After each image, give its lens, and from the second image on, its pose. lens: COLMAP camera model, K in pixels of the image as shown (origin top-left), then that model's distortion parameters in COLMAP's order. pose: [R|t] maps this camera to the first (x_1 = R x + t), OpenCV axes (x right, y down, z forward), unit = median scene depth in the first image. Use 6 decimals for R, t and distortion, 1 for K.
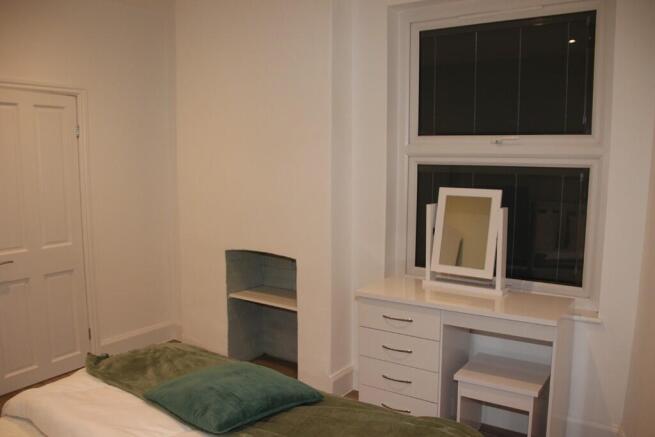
lens RADIAL K [[544.6, 0, 327.5], [0, 544.6, 218.5], [0, 0, 1]] dist [-0.044236, 0.002597]
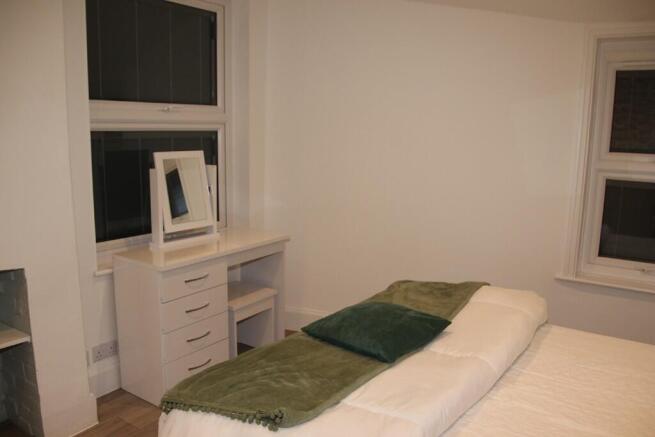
lens RADIAL K [[544.6, 0, 327.5], [0, 544.6, 218.5], [0, 0, 1]] dist [-0.044236, 0.002597]
pose [[0.046039, -0.172525, 0.983929, -0.817984], [0.104566, 0.980394, 0.167013, -0.073122], [-0.993452, 0.095196, 0.063177, 0.631169]]
